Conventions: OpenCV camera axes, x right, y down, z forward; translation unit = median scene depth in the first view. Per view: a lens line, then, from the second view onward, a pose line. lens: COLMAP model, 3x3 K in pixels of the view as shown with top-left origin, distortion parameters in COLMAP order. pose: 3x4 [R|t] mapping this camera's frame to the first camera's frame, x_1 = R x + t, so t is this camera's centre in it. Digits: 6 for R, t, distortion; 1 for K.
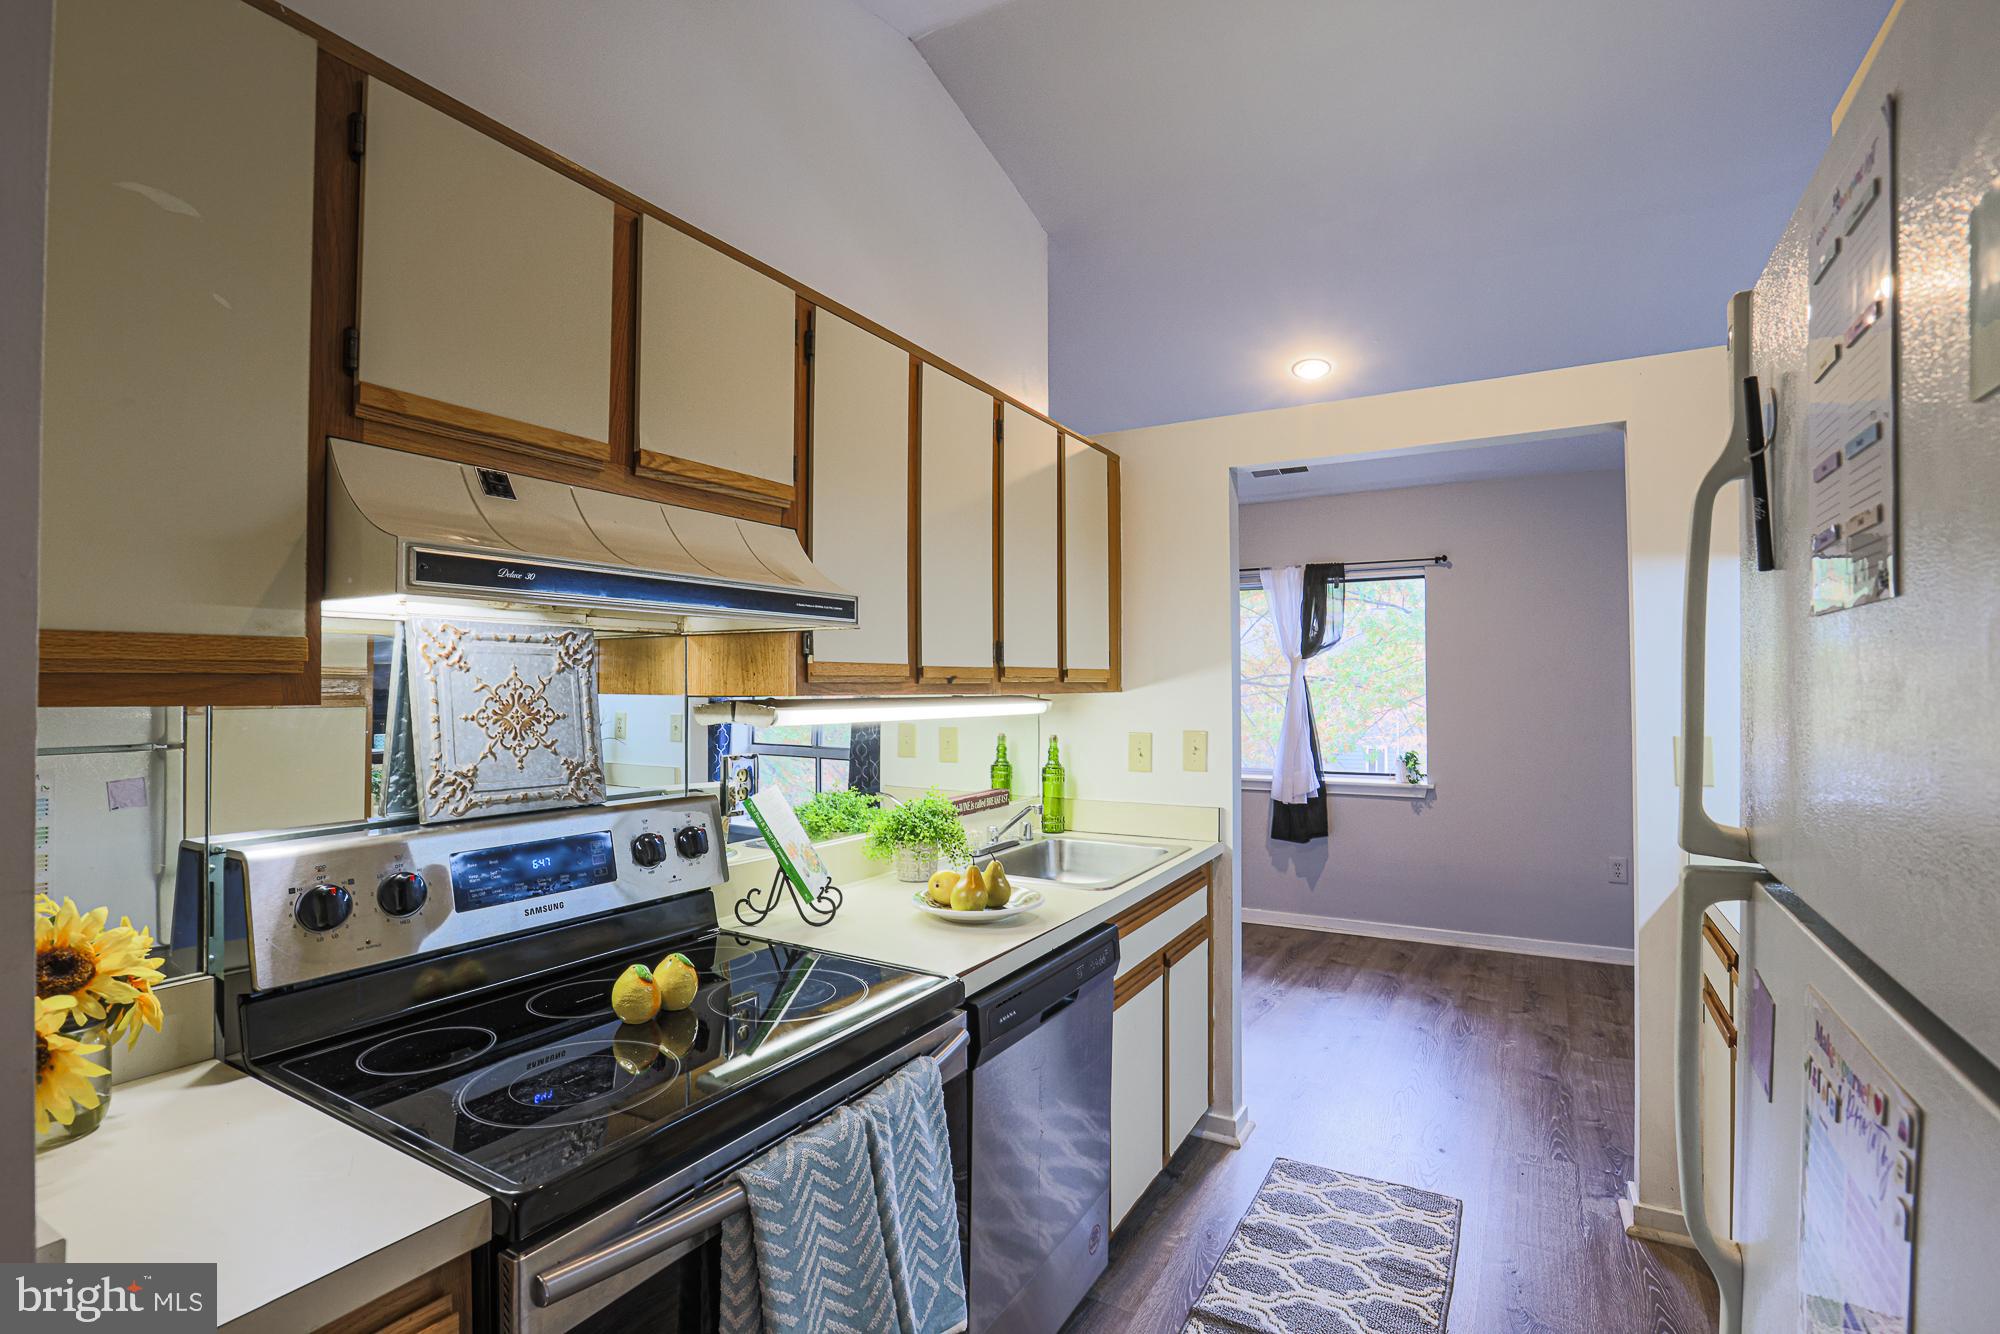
lens RADIAL K [[912.7, 0, 1040.0], [0, 912.7, 669.1], [0, 0, 1]] dist [-0.052395, 0.022713]
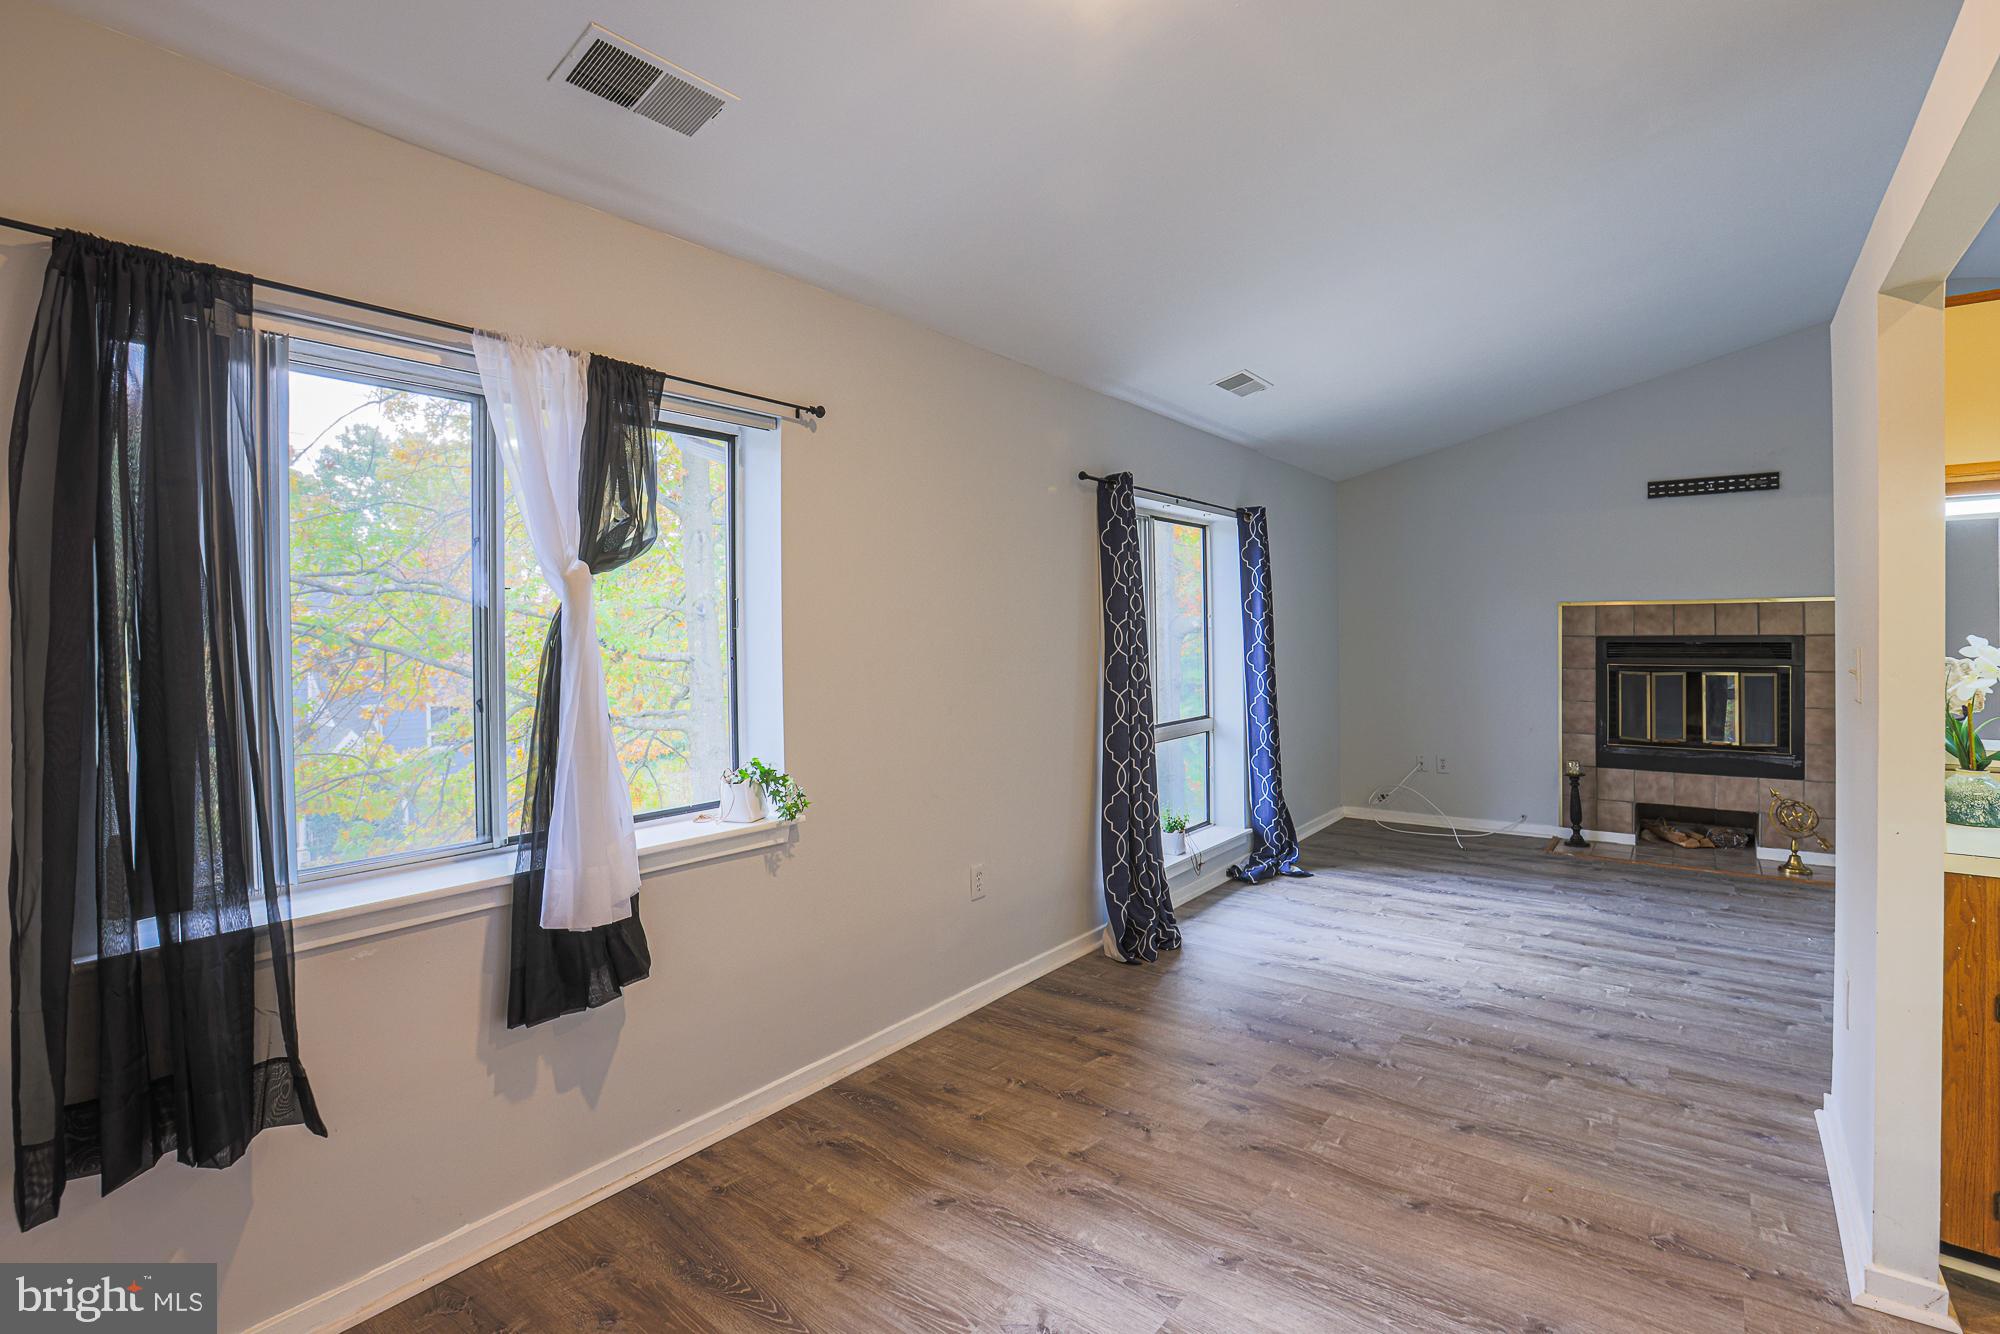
lens RADIAL K [[917.9, 0, 1017.6], [0, 917.9, 637.4], [0, 0, 1]] dist [-0.062917, 0.024654]
pose [[0.151664, -0.005442, 0.988417, -0.209504], [-0.009168, 0.999934, 0.006912, 0.029135], [-0.988390, -0.010110, 0.151604, 1.683252]]
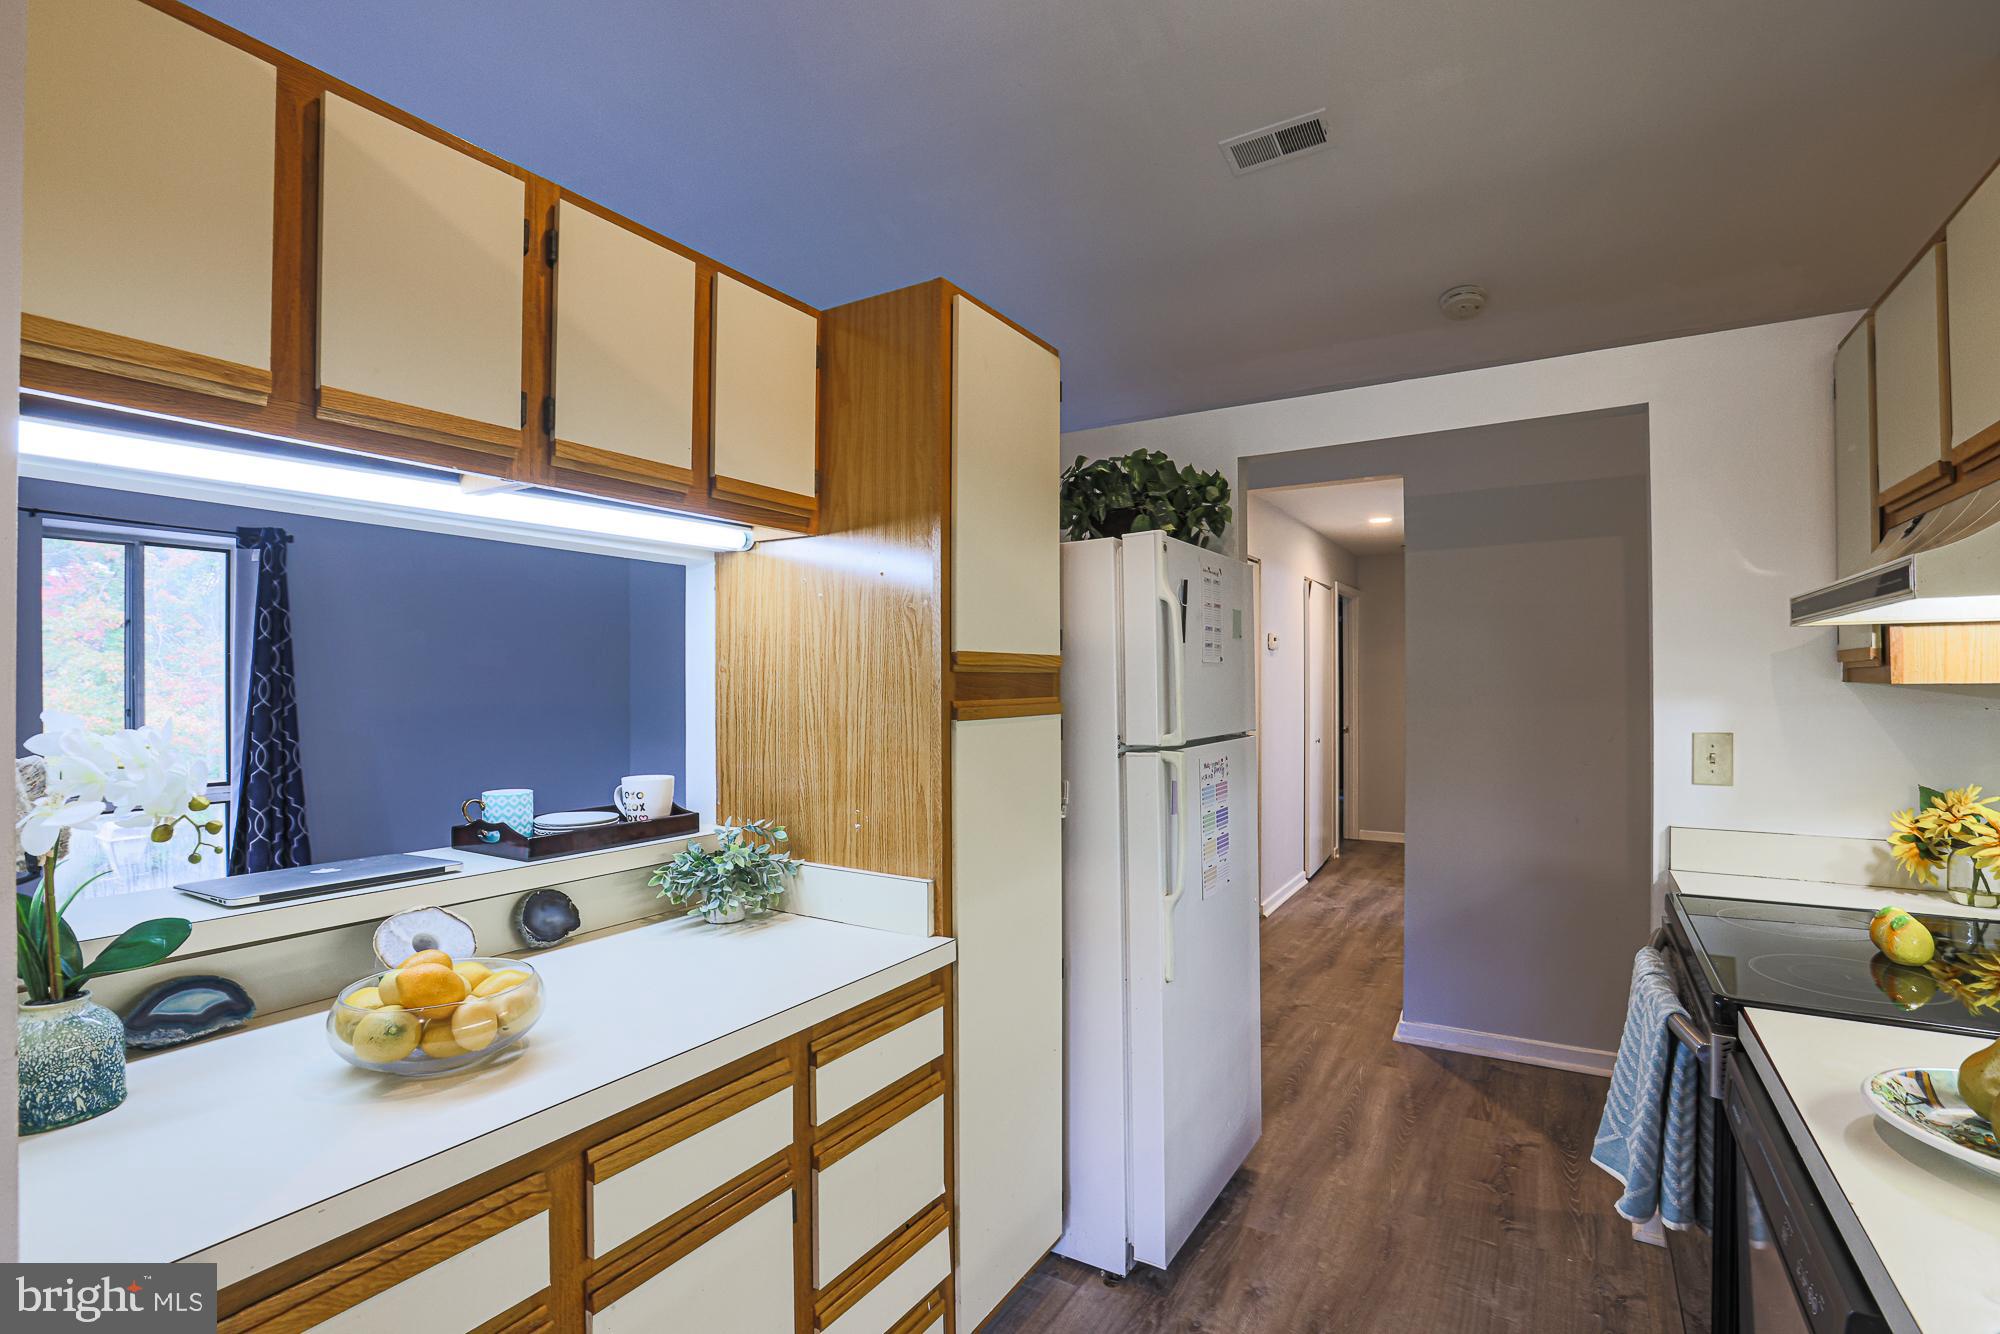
lens RADIAL K [[938.6, 0, 1007.4], [0, 938.6, 660.7], [0, 0, 1]] dist [-0.057891, 0.022915]
pose [[-0.998657, 0.010515, 0.050726, 0.367142], [0.008688, 0.999310, -0.036111, 0.019887], [-0.051071, -0.035622, -0.998060, 1.254897]]
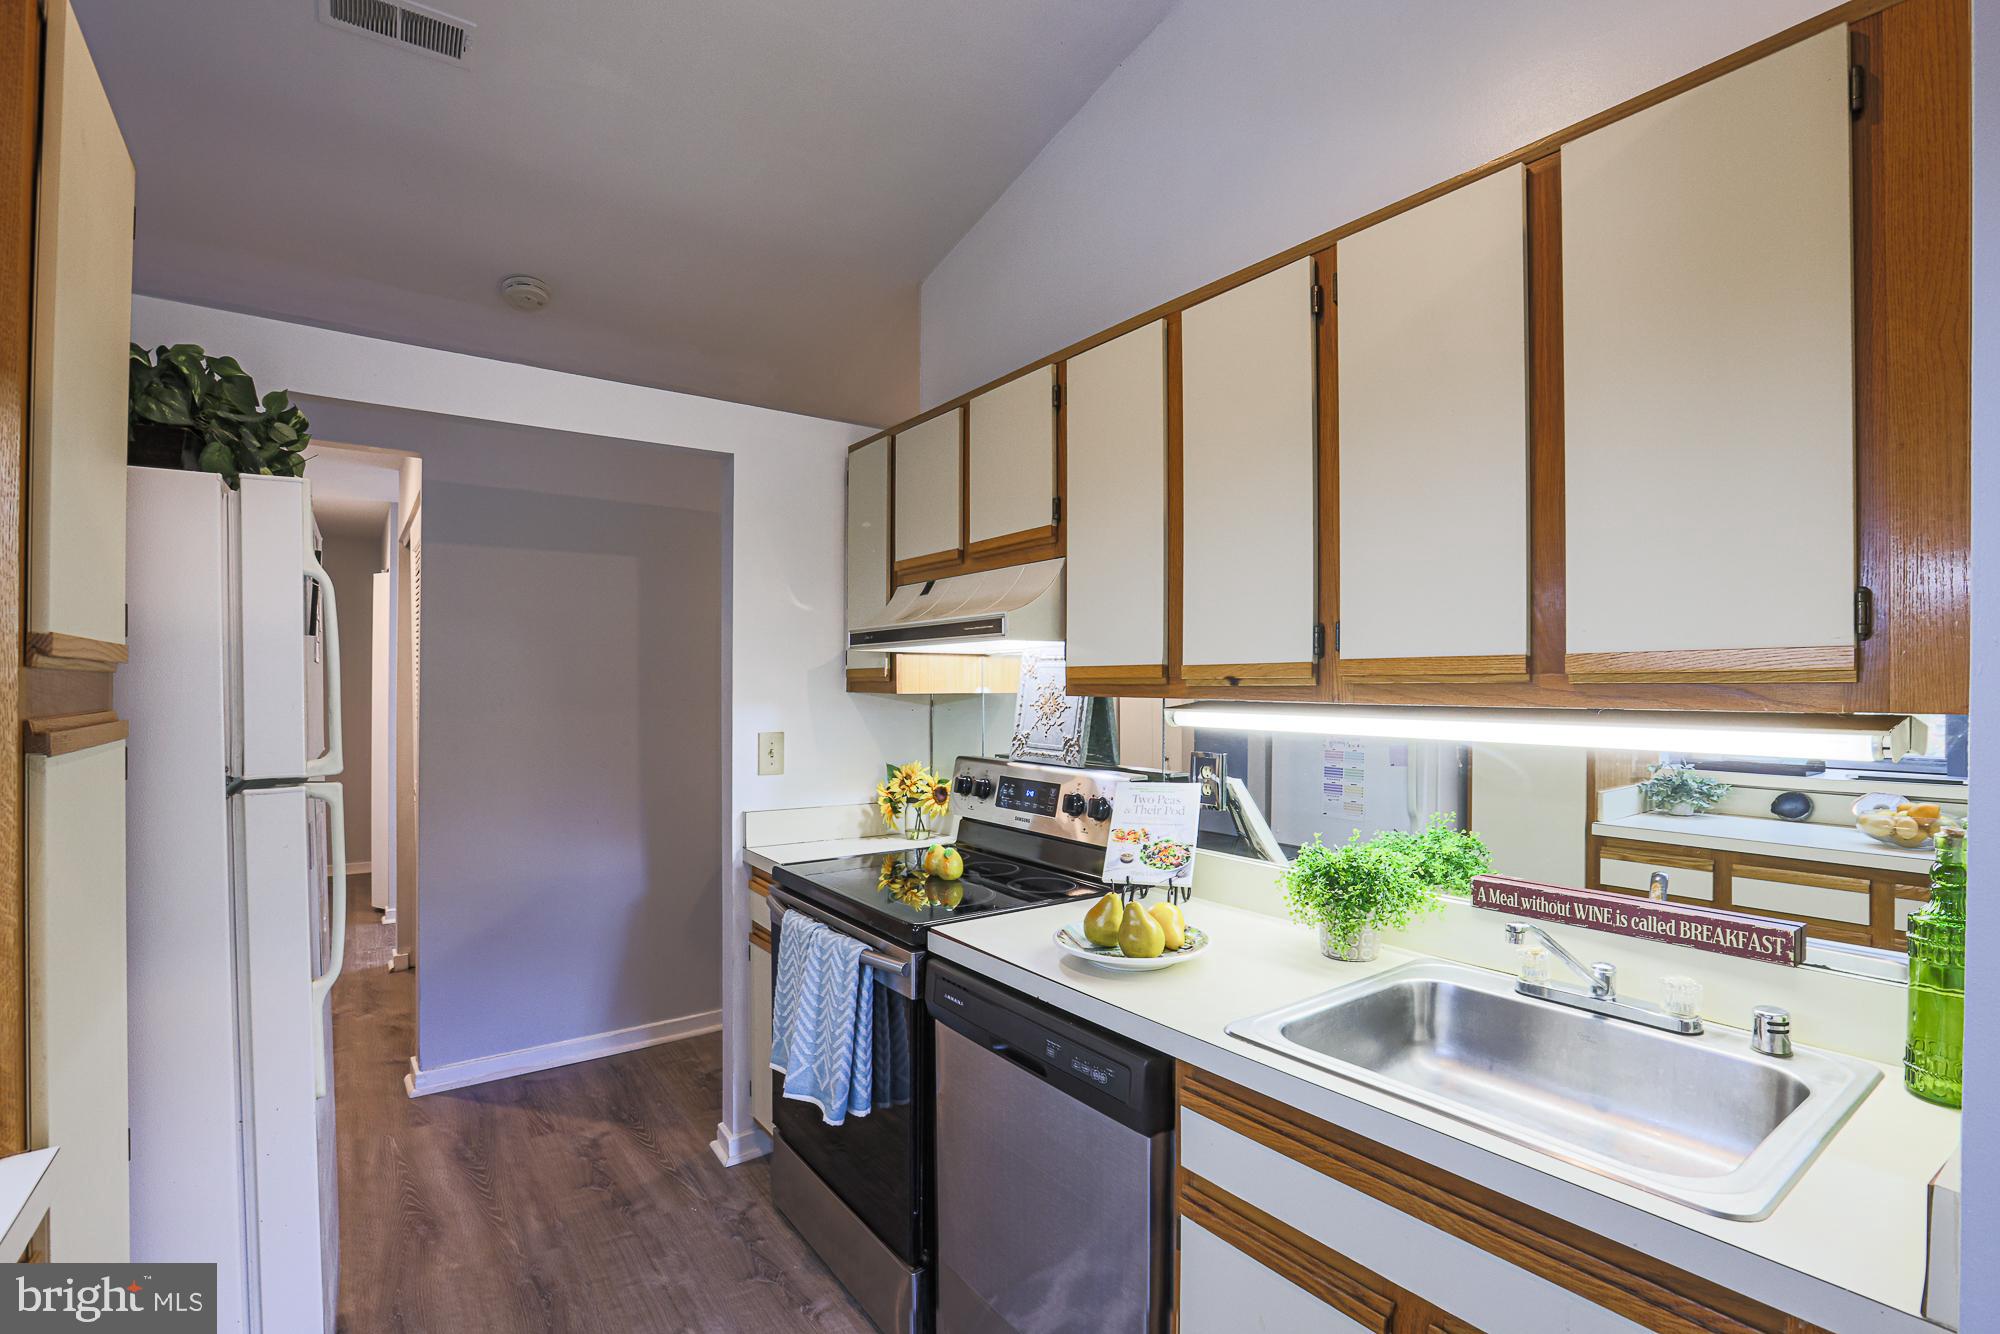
lens RADIAL K [[939.1, 0, 1043.0], [0, 939.1, 676.9], [0, 0, 1]] dist [-0.080286, 0.044855]
pose [[-0.397621, -0.008646, -0.917509, 0.643917], [0.010130, 0.999853, -0.013812, 0.015261], [0.917494, -0.014786, -0.397475, 1.068176]]
